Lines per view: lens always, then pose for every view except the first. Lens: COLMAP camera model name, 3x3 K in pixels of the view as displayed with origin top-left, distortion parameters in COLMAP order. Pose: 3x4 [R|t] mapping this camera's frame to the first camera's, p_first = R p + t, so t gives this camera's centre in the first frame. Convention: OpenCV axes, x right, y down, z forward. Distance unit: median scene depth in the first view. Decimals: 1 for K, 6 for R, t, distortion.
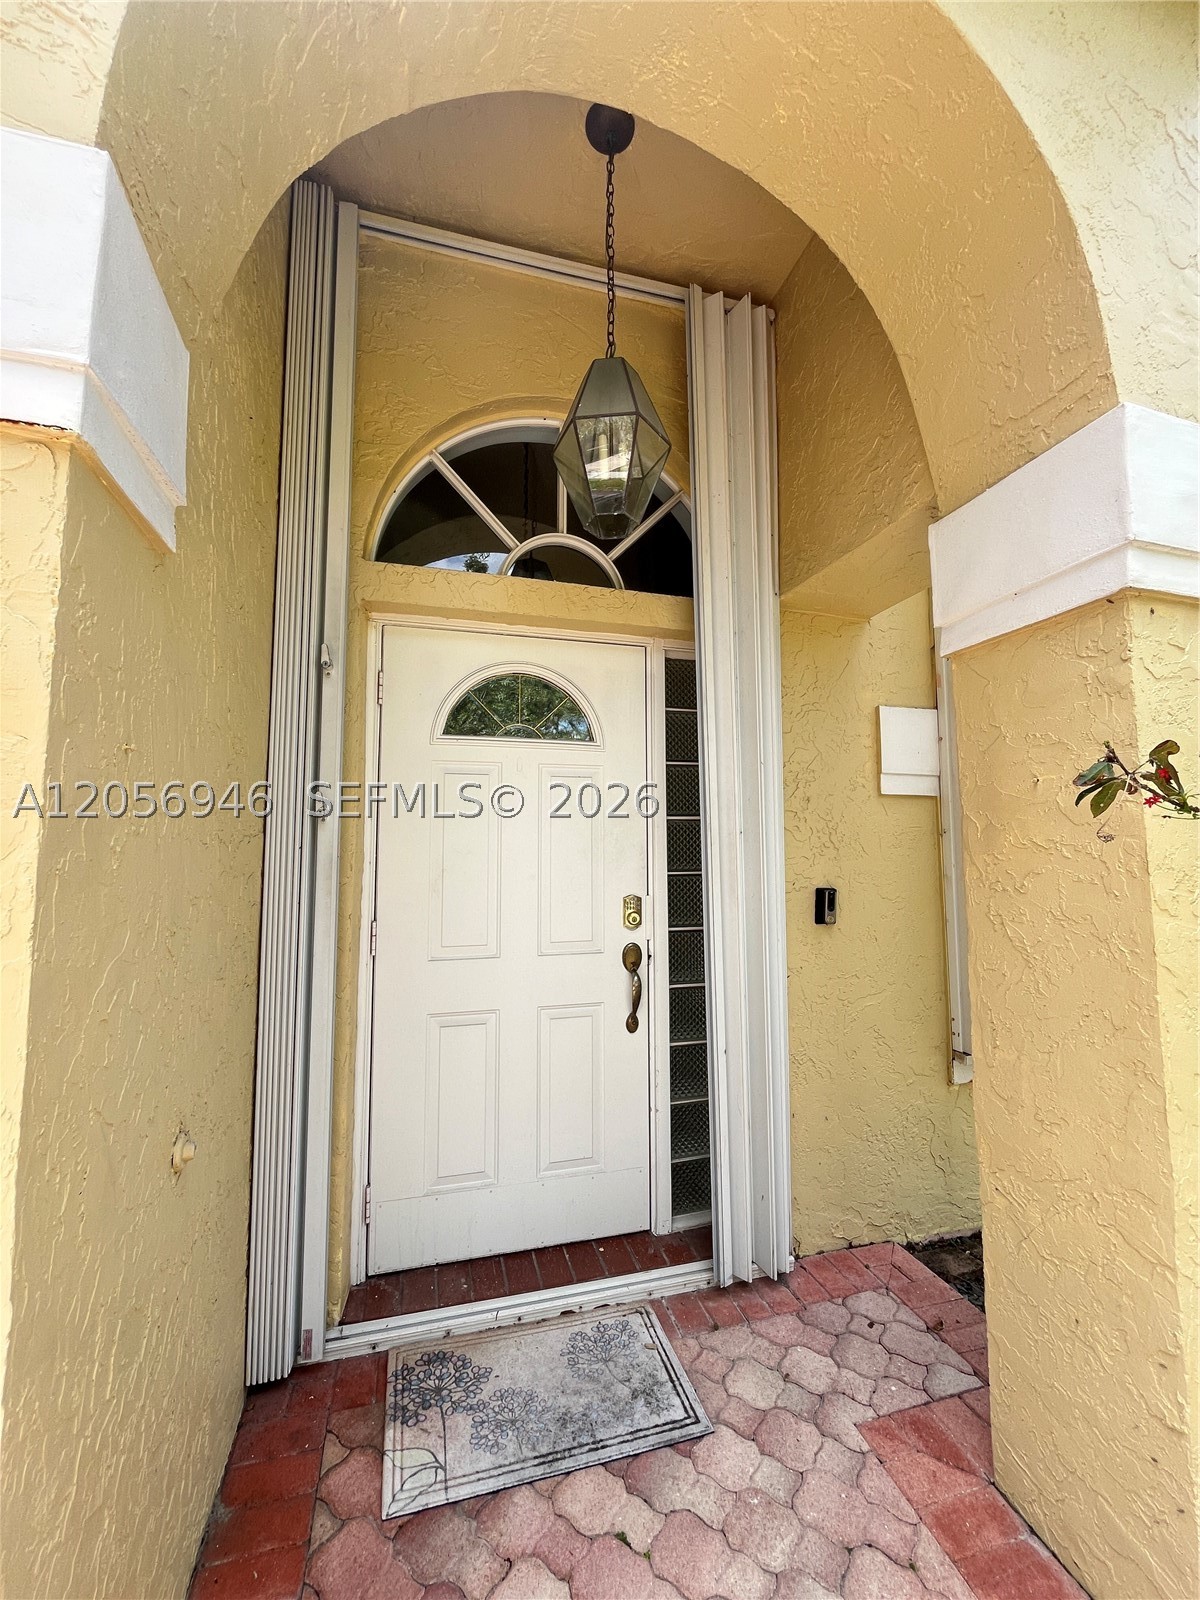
lens RADIAL K [[636.0, 0, 596.7], [0, 636.0, 801.4], [0, 0, 1]] dist [-0.000502, -0.000002]
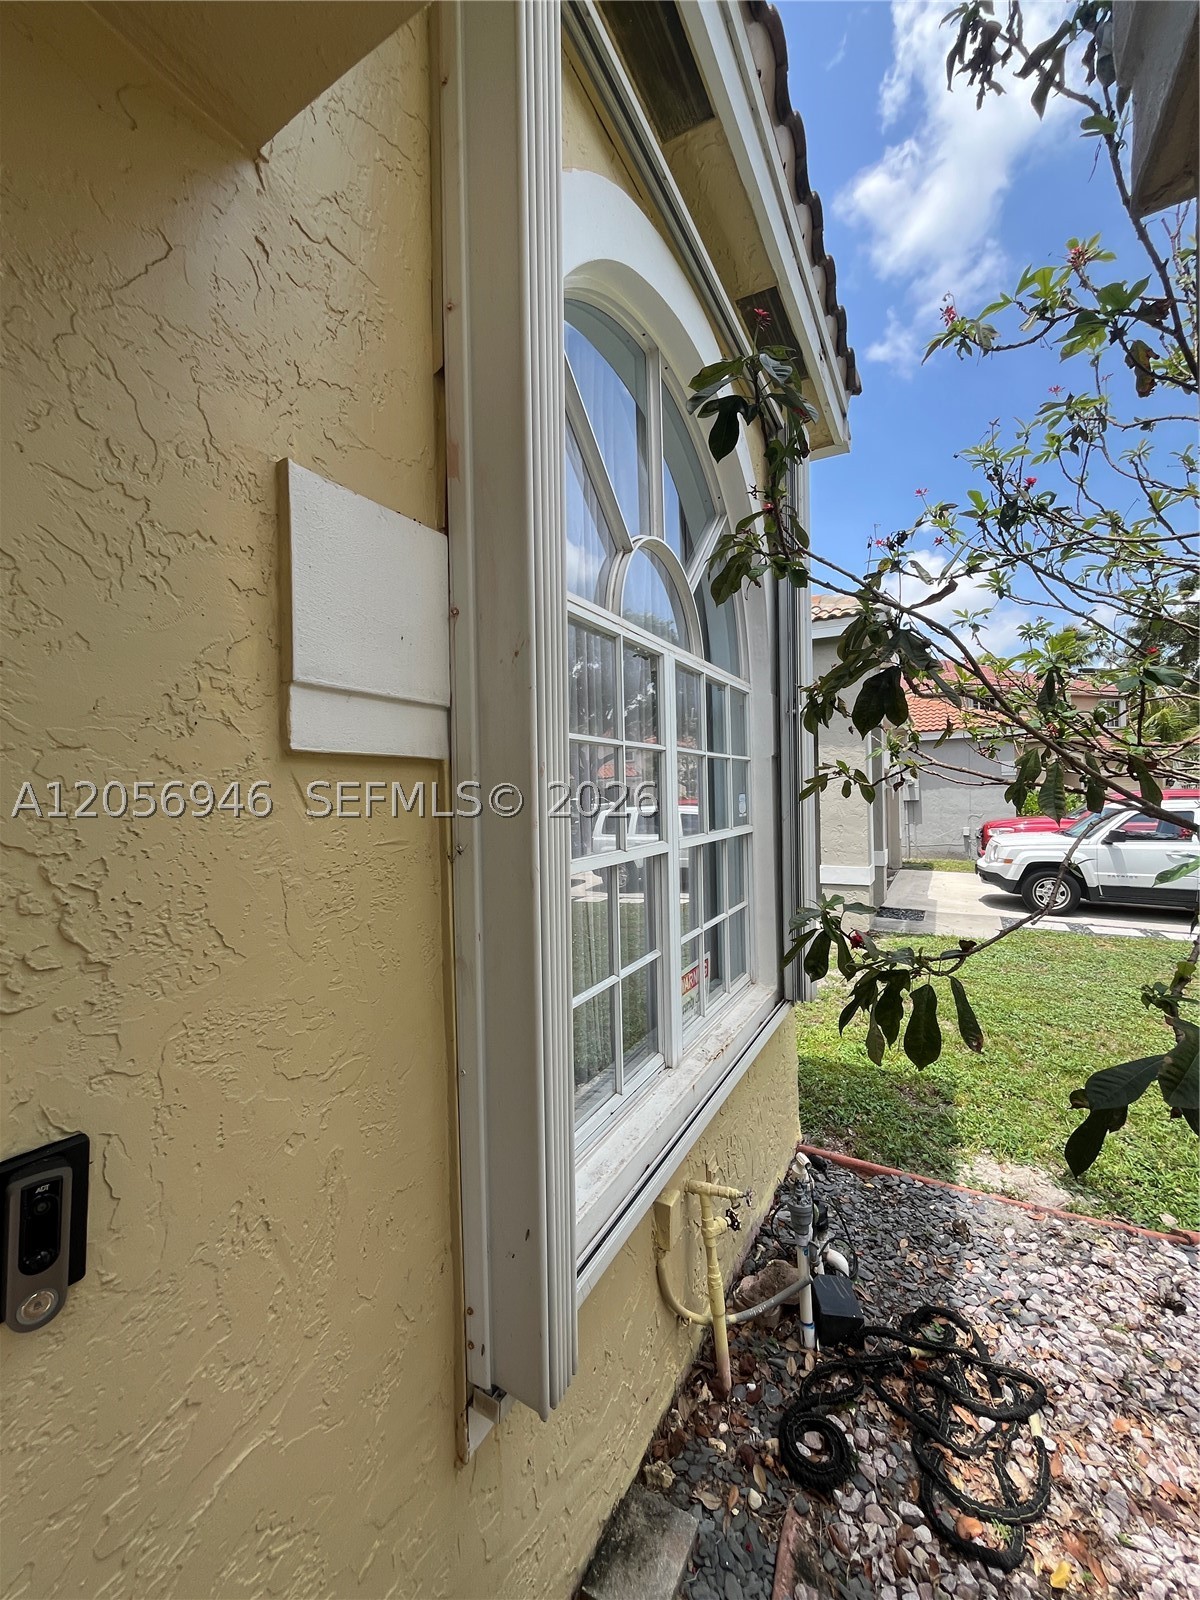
lens RADIAL K [[636.0, 0, 597.9], [0, 636.0, 795.9], [0, 0, 1]] dist [-0.000502, -0.000002]
pose [[0.701591, -0.020495, 0.712285, 0.329415], [-0.039011, 0.996983, 0.067112, -0.016019], [-0.711511, -0.074872, 0.698675, 0.671756]]
